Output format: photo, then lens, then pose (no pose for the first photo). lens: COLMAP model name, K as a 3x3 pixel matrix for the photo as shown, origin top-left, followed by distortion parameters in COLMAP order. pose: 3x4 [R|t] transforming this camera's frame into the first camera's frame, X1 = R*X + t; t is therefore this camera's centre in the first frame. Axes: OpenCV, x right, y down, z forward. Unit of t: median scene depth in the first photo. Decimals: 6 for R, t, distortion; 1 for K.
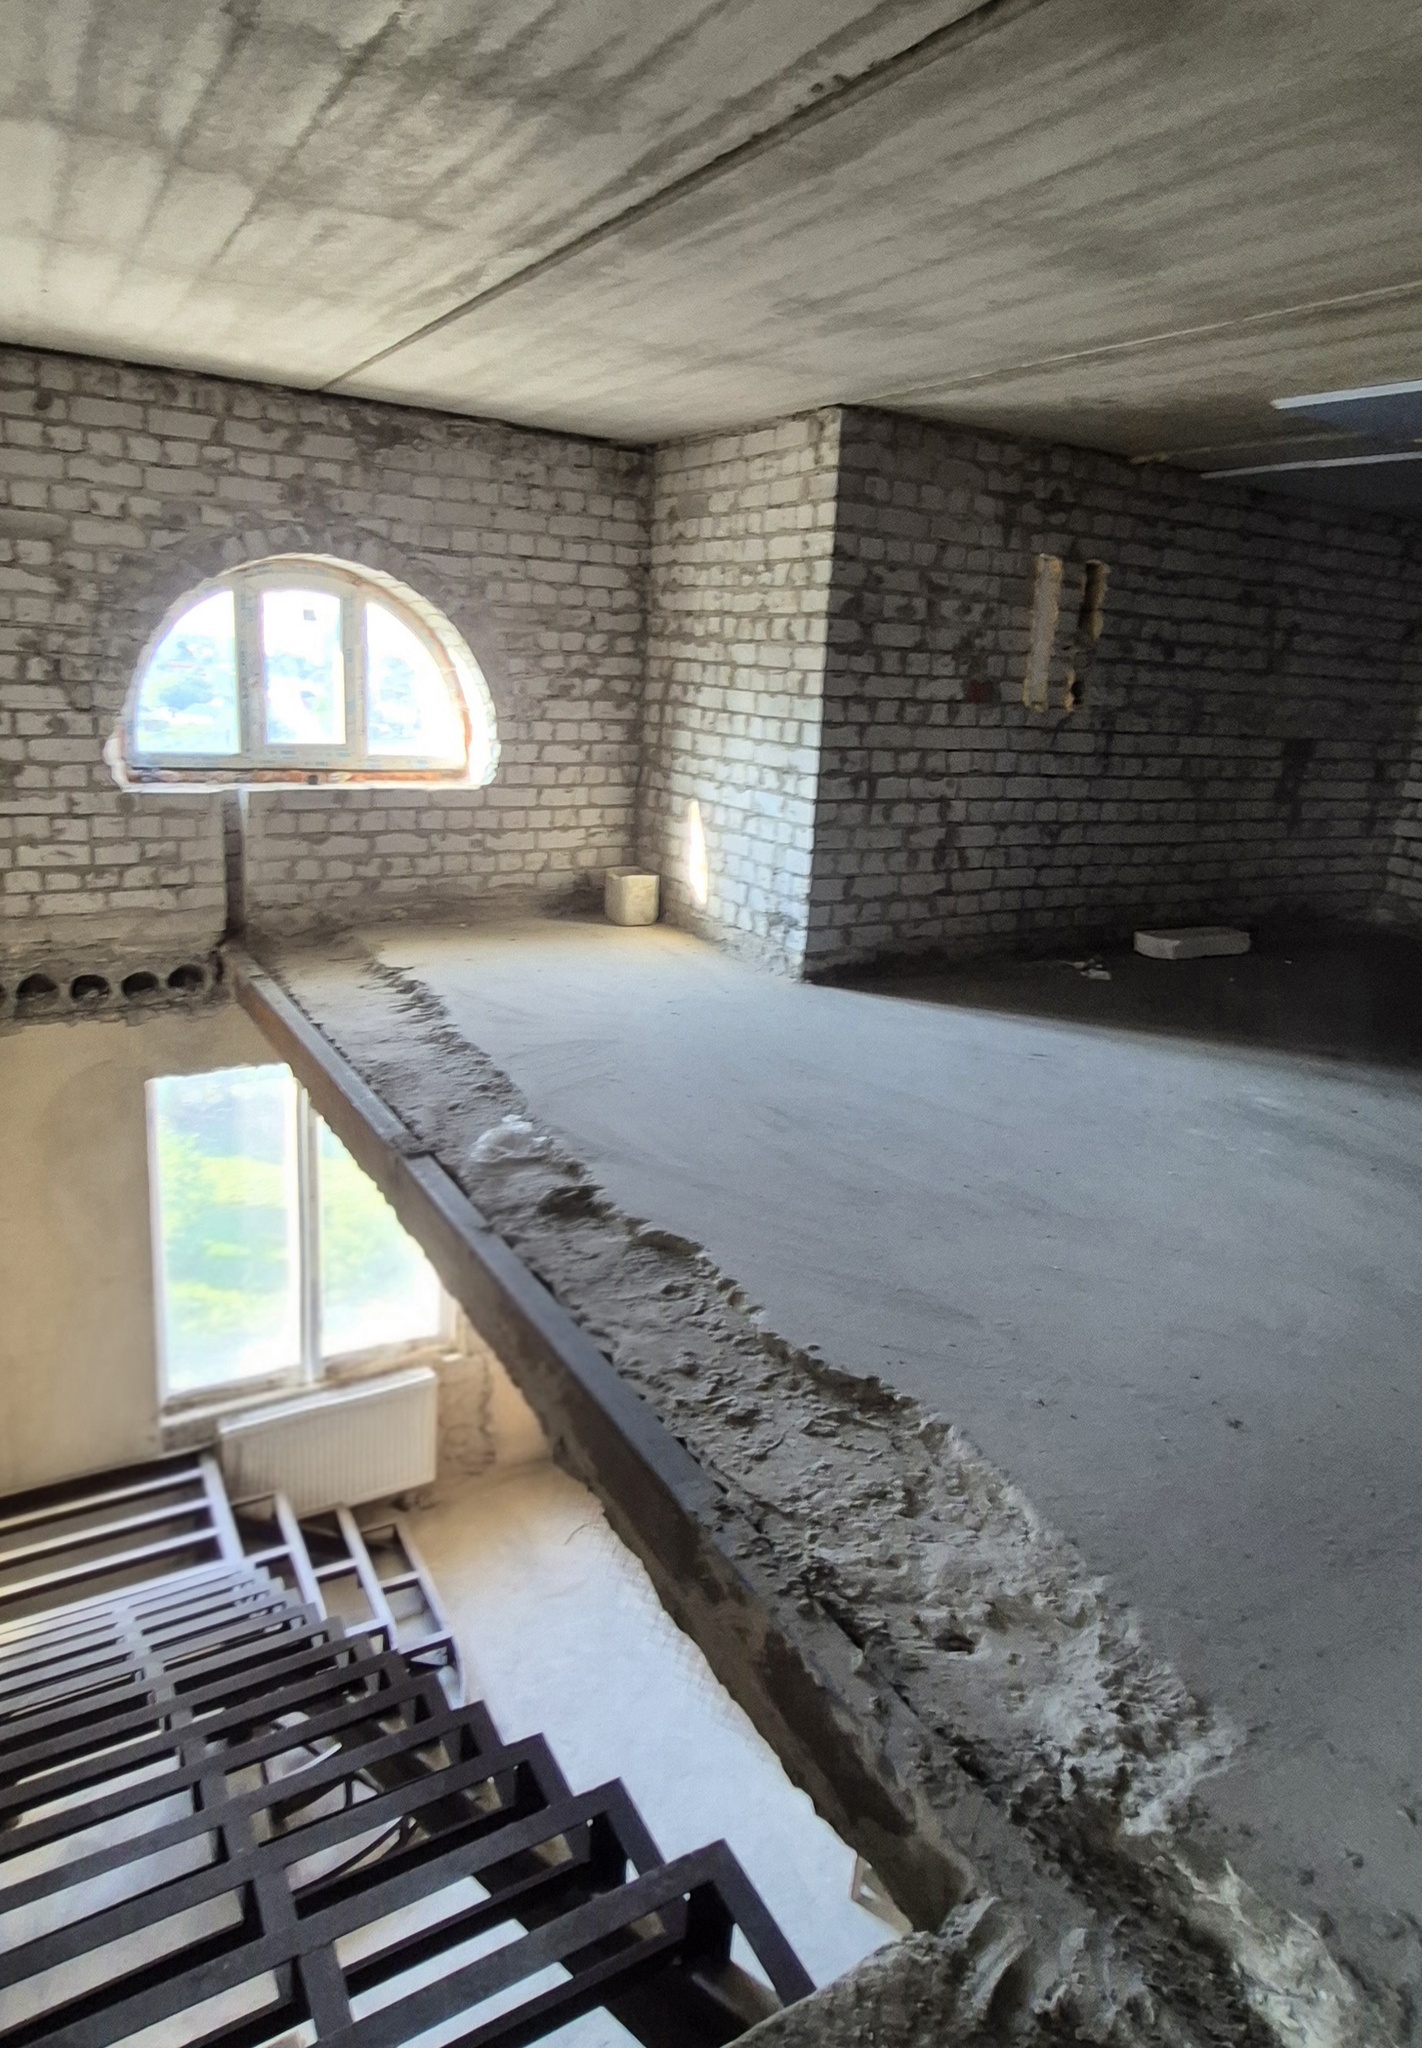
lens RADIAL K [[1311.7, 0, 711.0], [0, 1311.7, 1024.0], [0, 0, 1]] dist [0.008503, 0.000262]
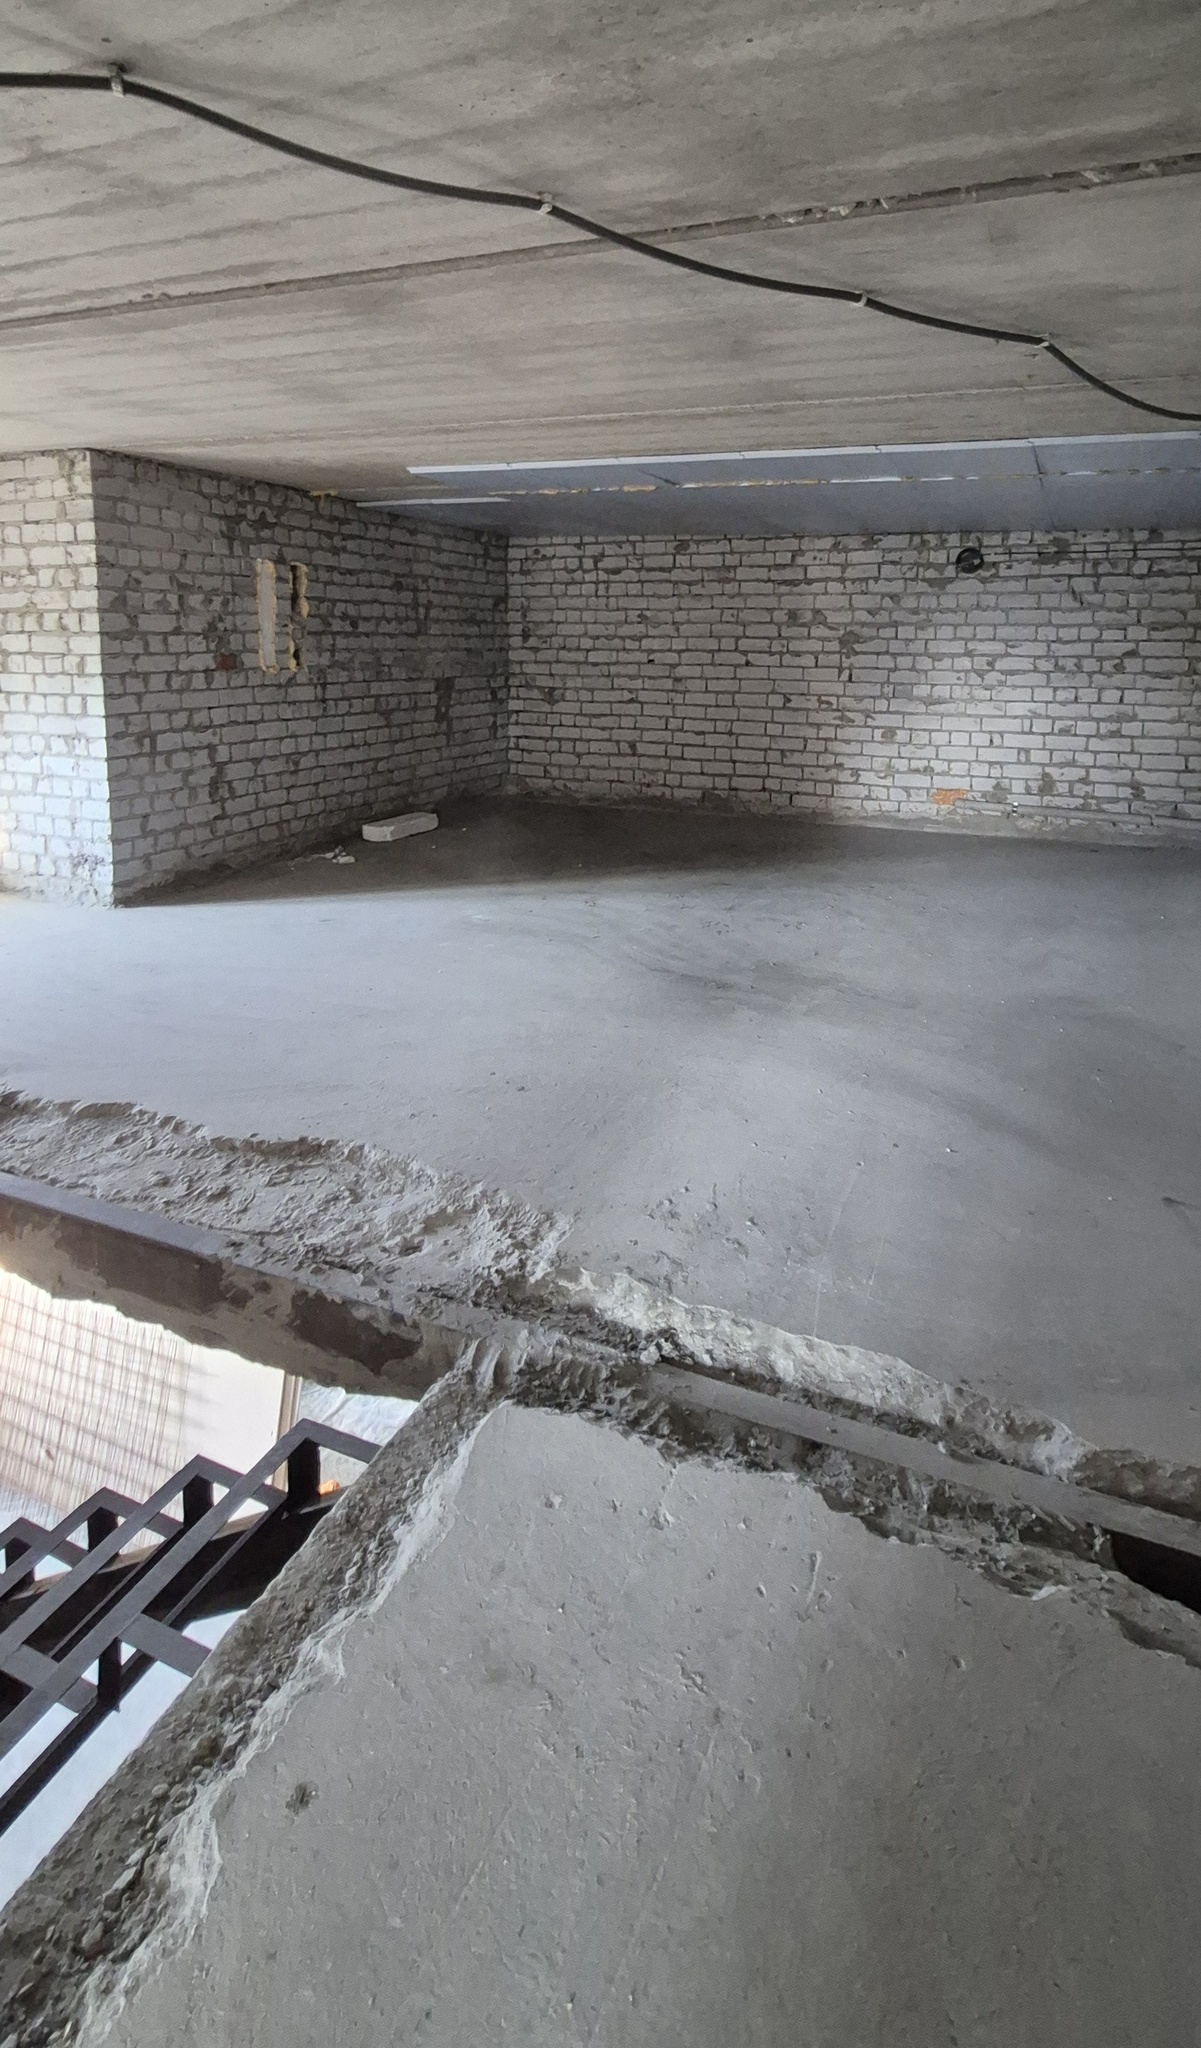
lens RADIAL K [[1029.3, 0, 600.5], [0, 1029.3, 1024.0], [0, 0, 1]] dist [0.021933, -0.000108]
pose [[0.829257, -0.252984, 0.498329, -0.113732], [0.199234, 0.966913, 0.159326, 0.017094], [-0.522148, -0.032838, 0.852223, -0.139427]]
